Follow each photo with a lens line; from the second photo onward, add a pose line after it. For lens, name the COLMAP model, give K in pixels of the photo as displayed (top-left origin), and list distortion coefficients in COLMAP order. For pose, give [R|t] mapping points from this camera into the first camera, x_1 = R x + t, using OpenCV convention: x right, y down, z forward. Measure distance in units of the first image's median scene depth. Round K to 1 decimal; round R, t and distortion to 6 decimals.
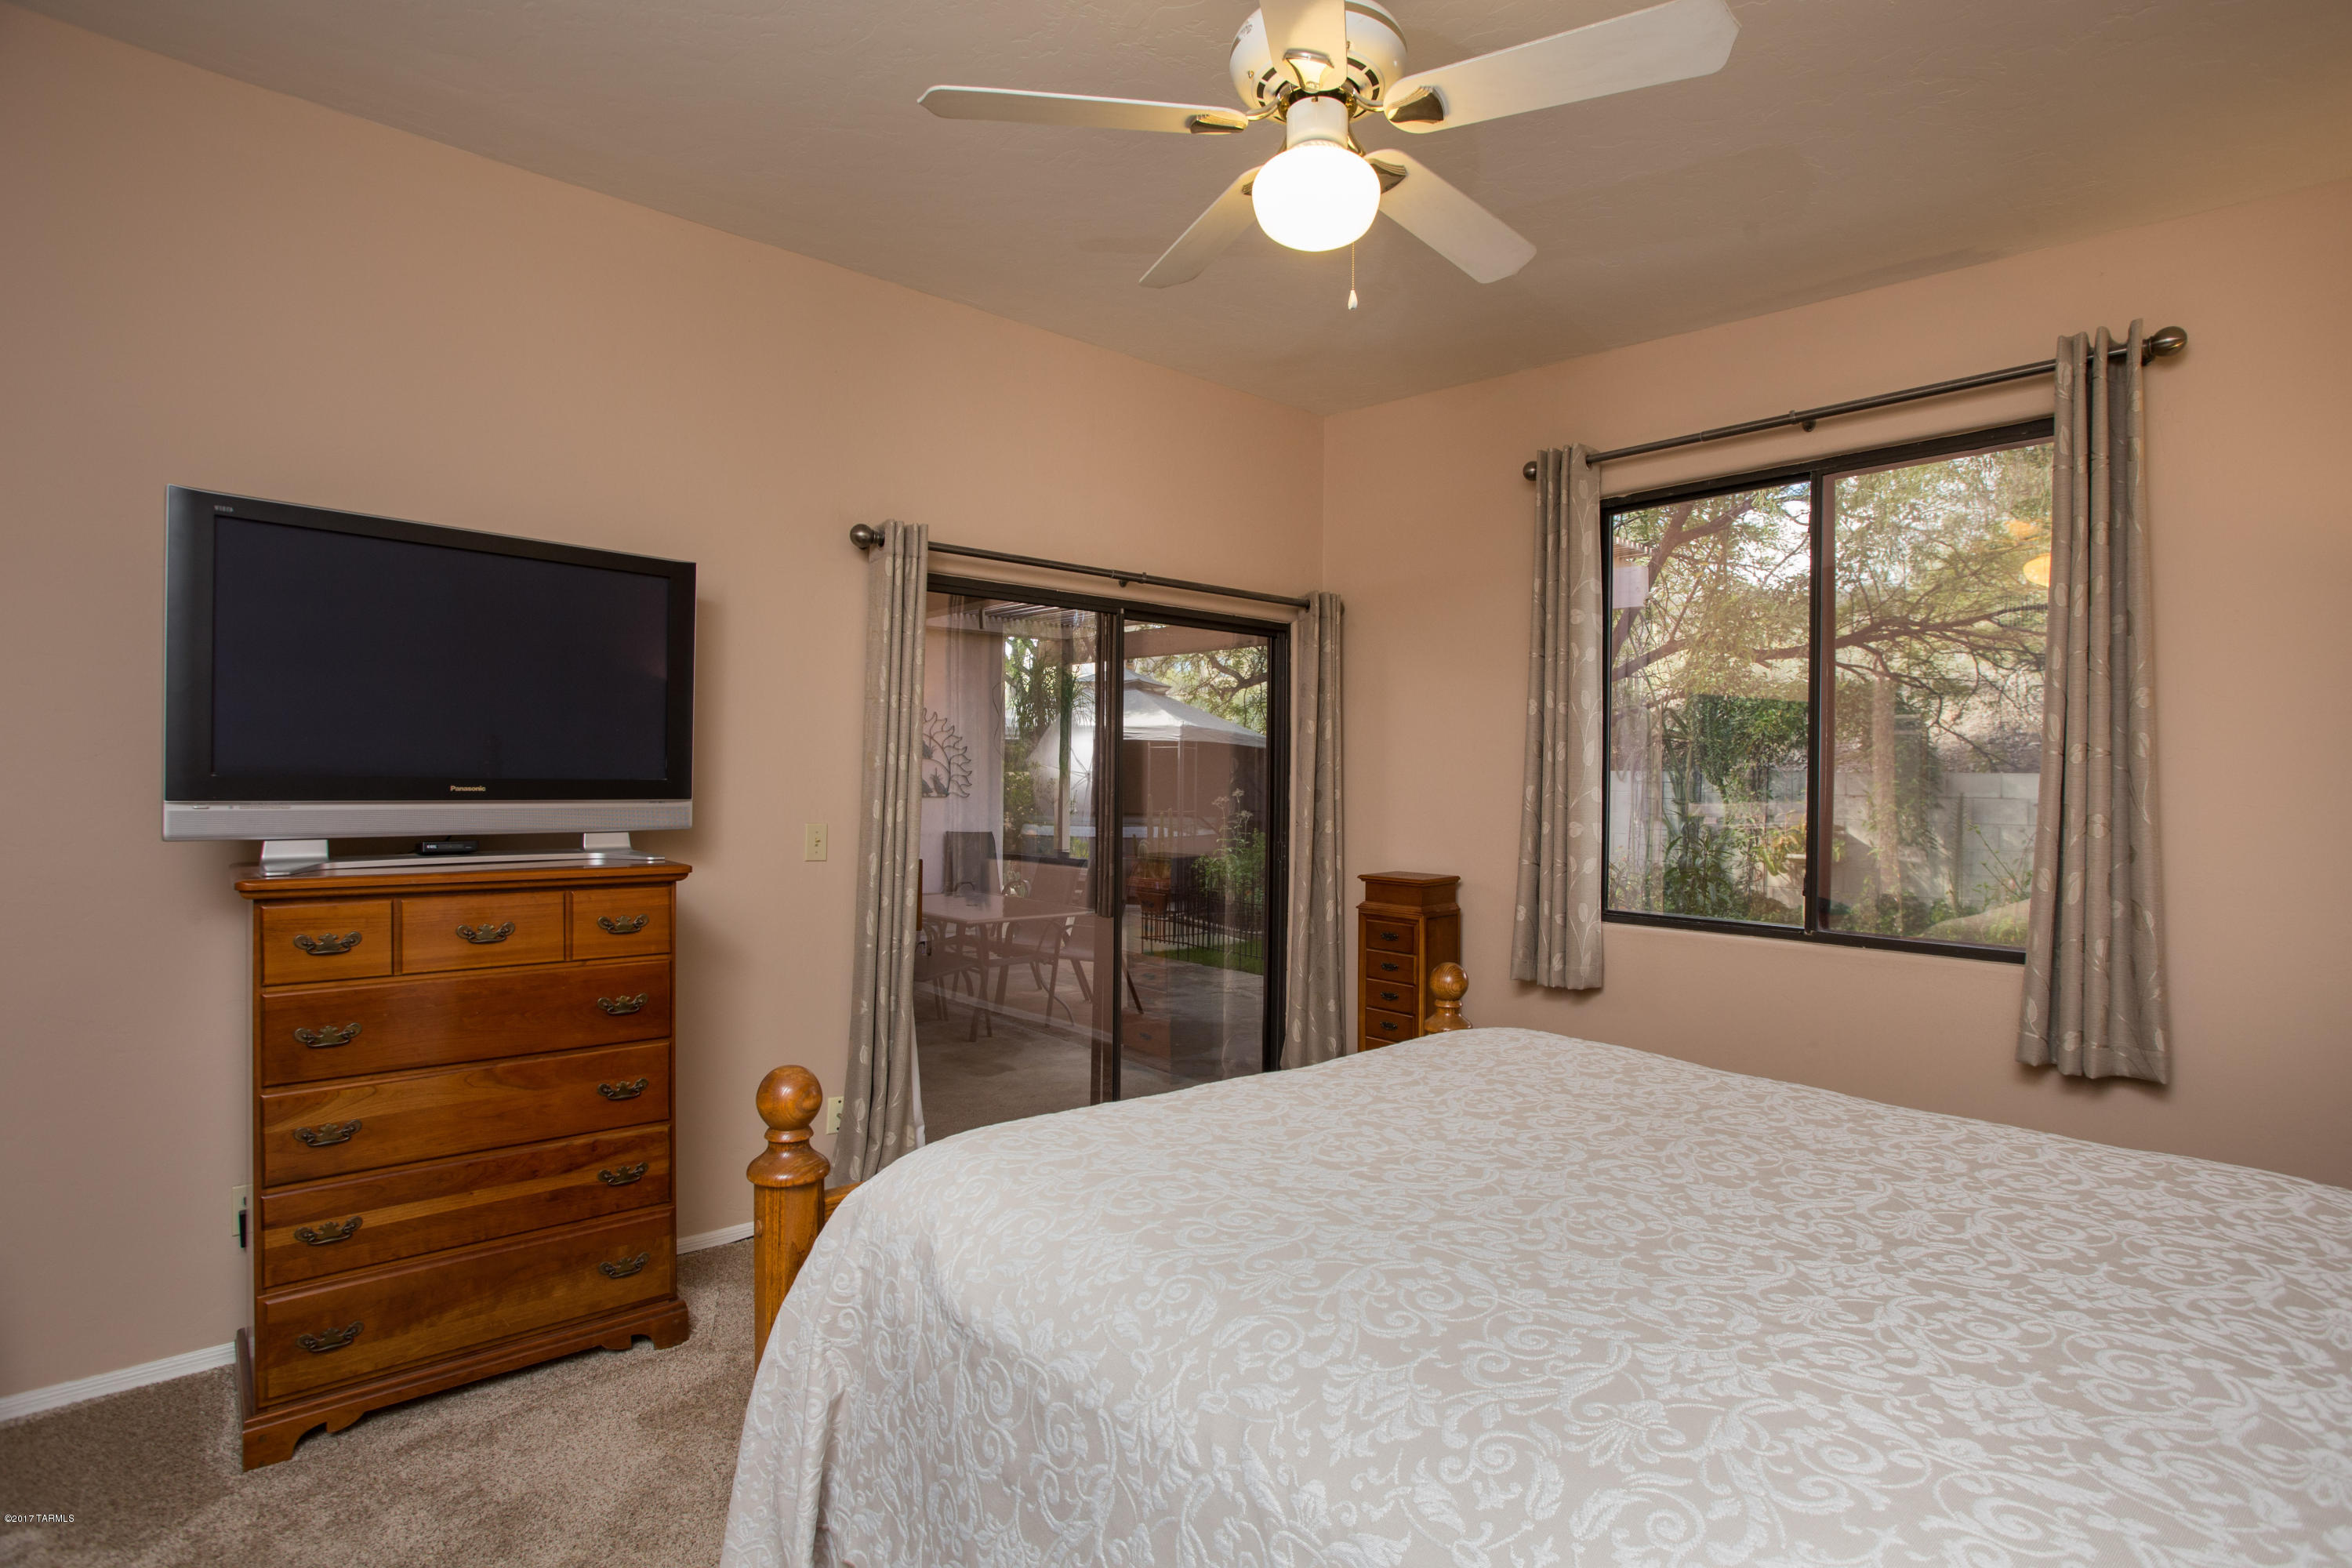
lens RADIAL K [[1191.9, 0, 1176.0], [0, 1191.9, 784.0], [0, 0, 1]] dist [0.000021, -0.000001]
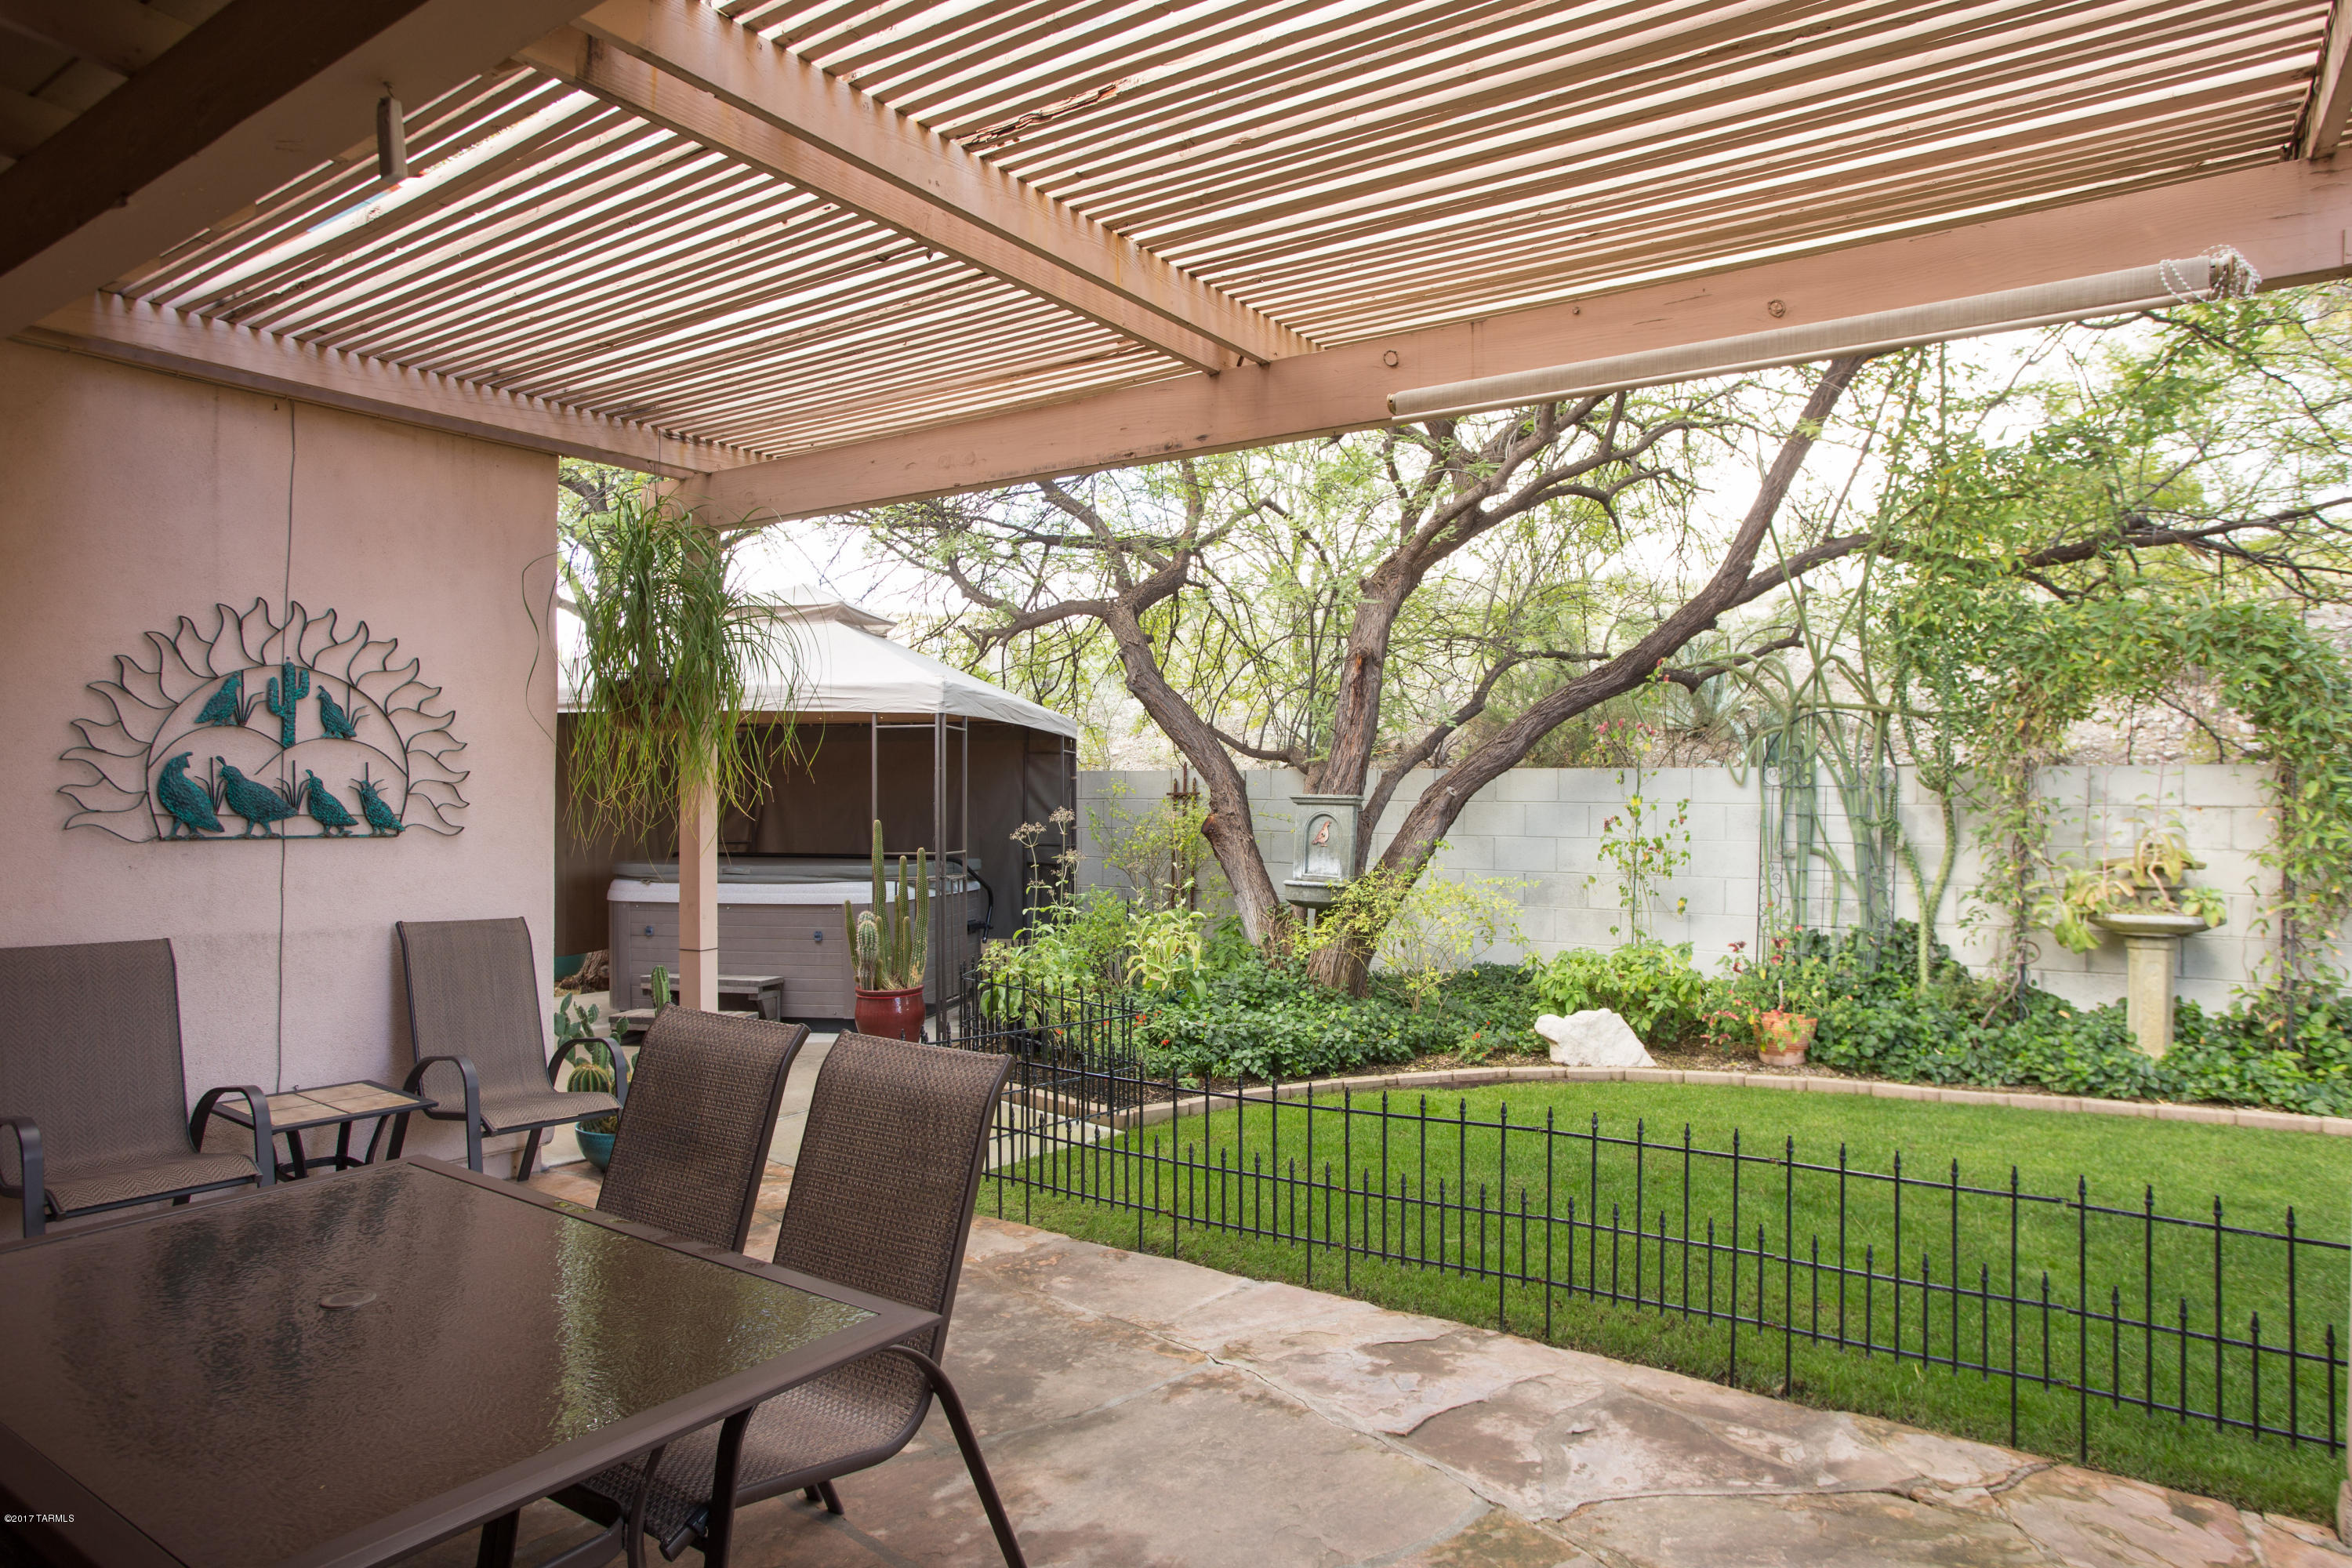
lens RADIAL K [[1385.5, 0, 1204.8], [0, 1385.5, 785.6], [0, 0, 1]] dist [-0.043090, -0.000434]
pose [[0.965545, -0.007587, 0.260126, -0.049103], [0.008870, 0.999954, -0.003757, -0.002119], [-0.260086, 0.005935, 0.965567, 0.481760]]
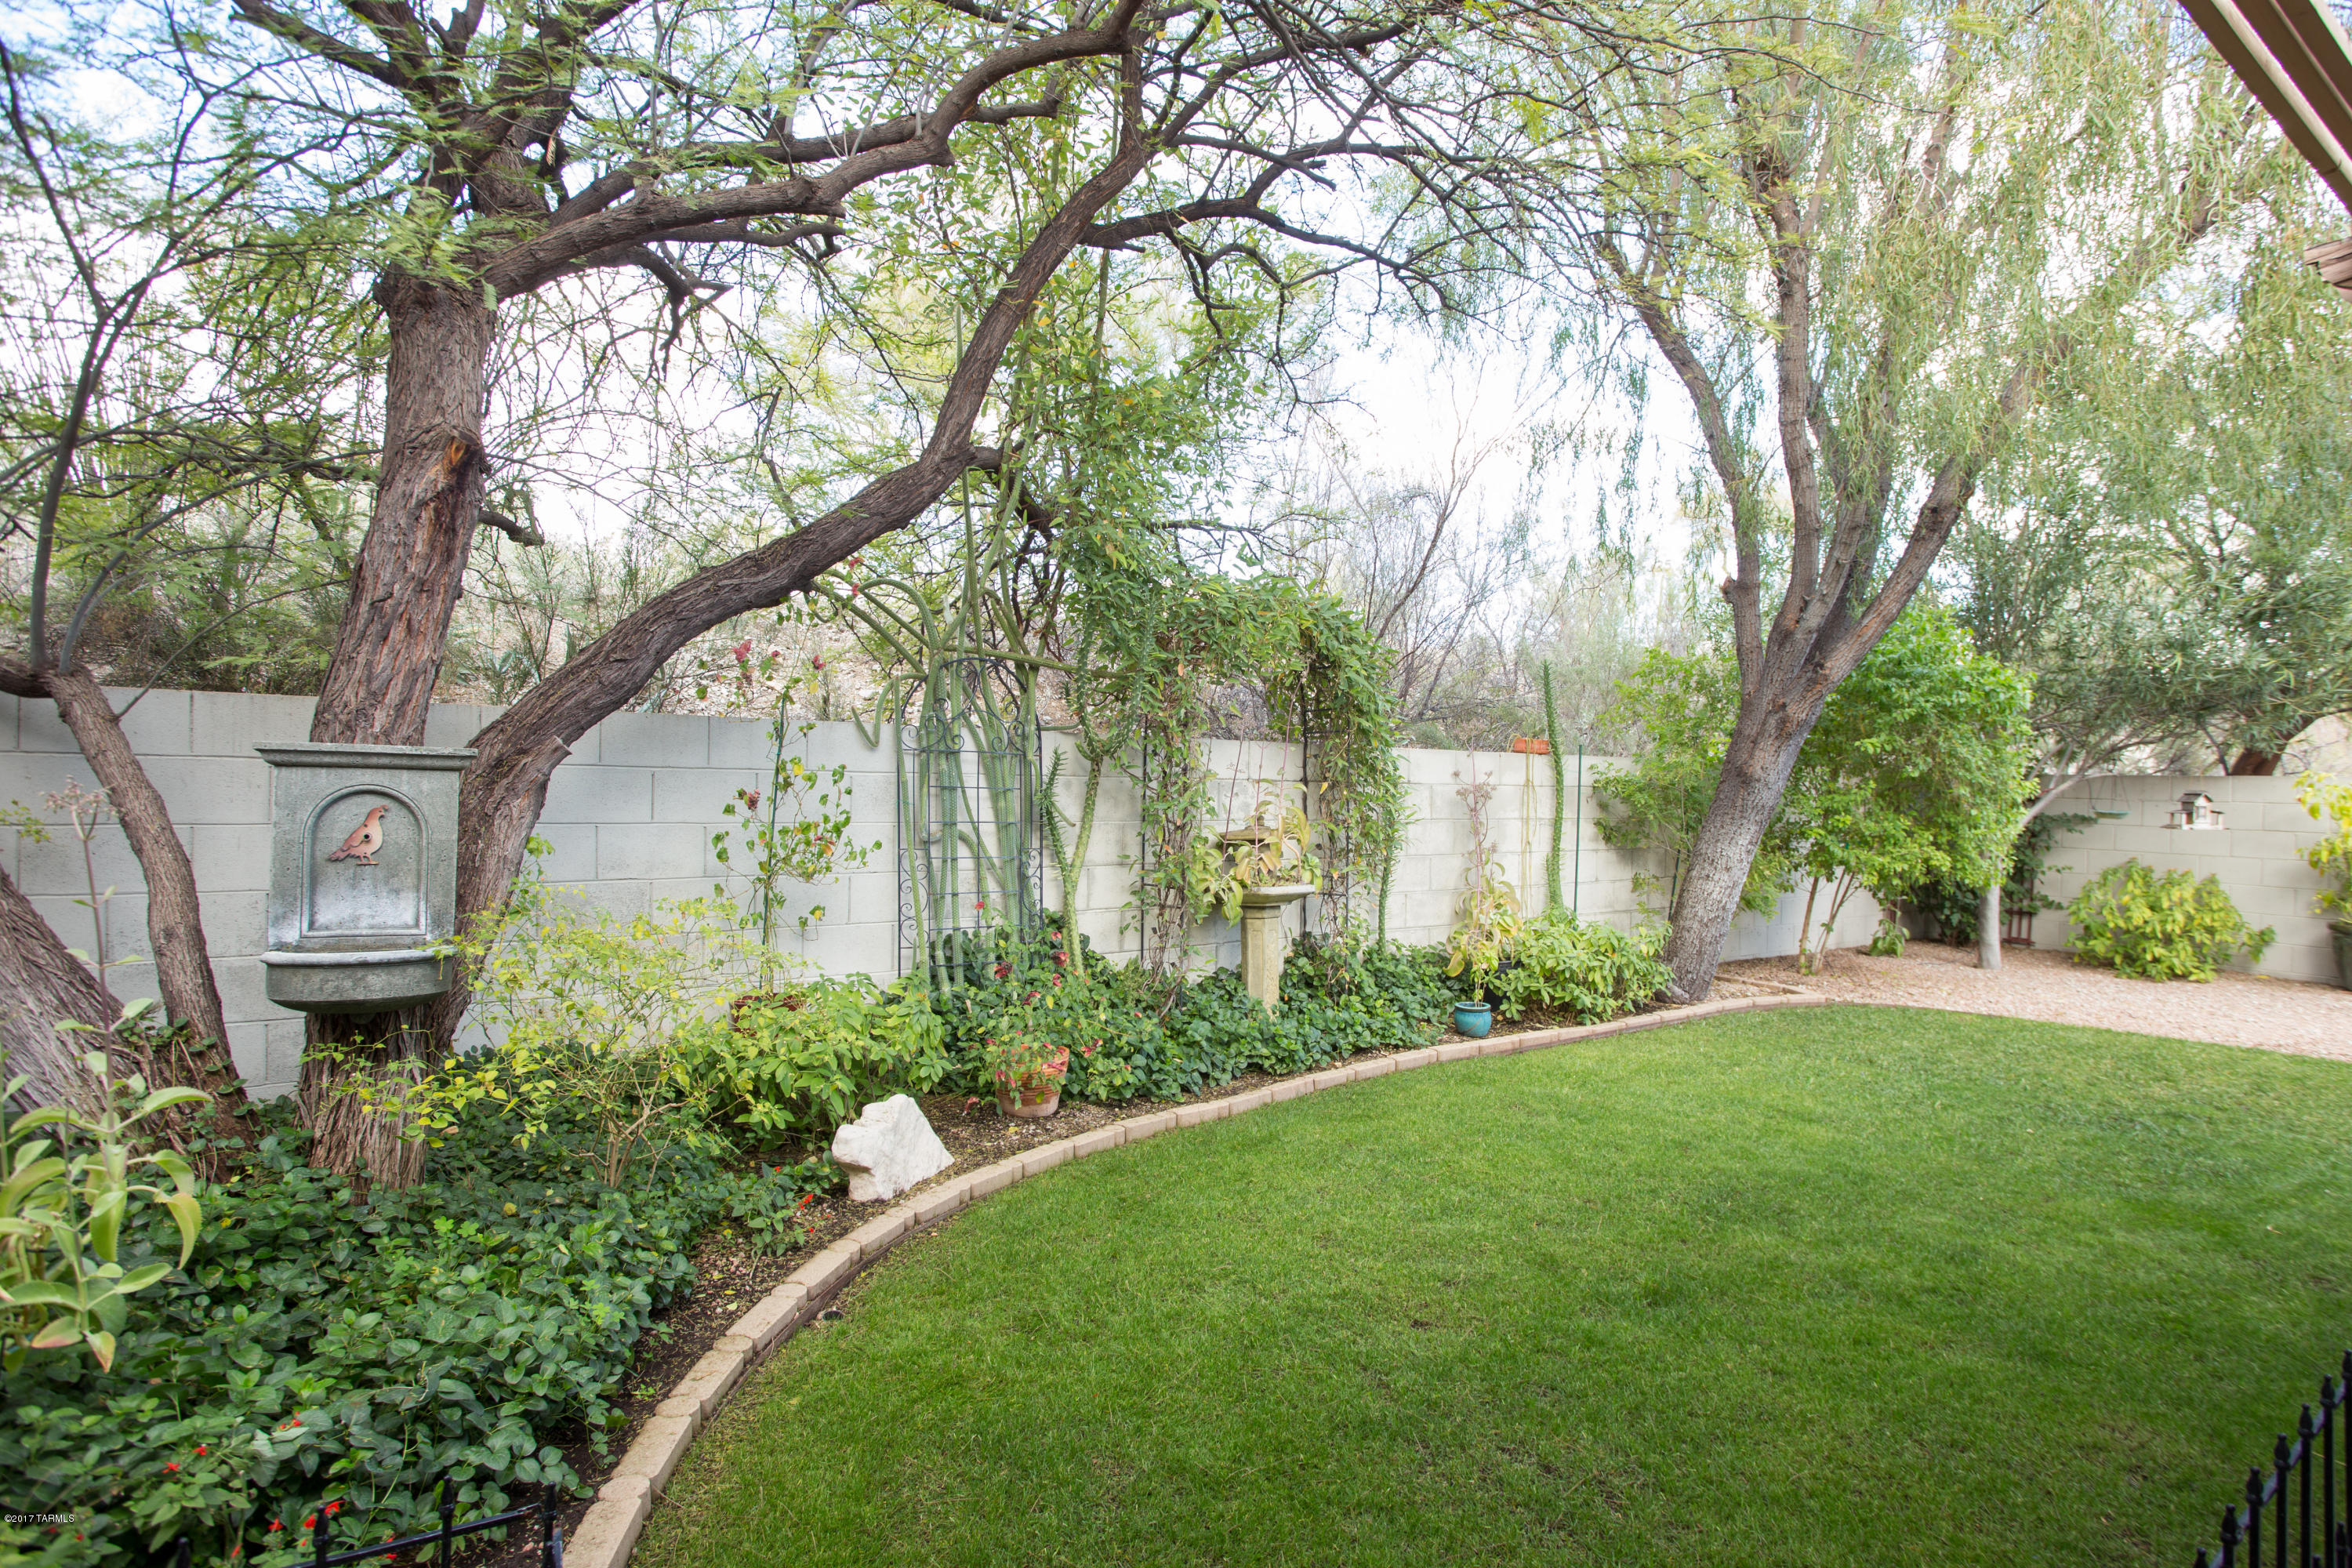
lens RADIAL K [[1249.8, 0, 1242.2], [0, 1249.8, 784.4], [0, 0, 1]] dist [-0.032151, 0.001753]
pose [[0.064321, -0.017240, 0.997780, -0.064469], [-0.021703, 0.999590, 0.018670, -0.000068], [-0.997693, -0.022856, 0.063920, 0.957605]]
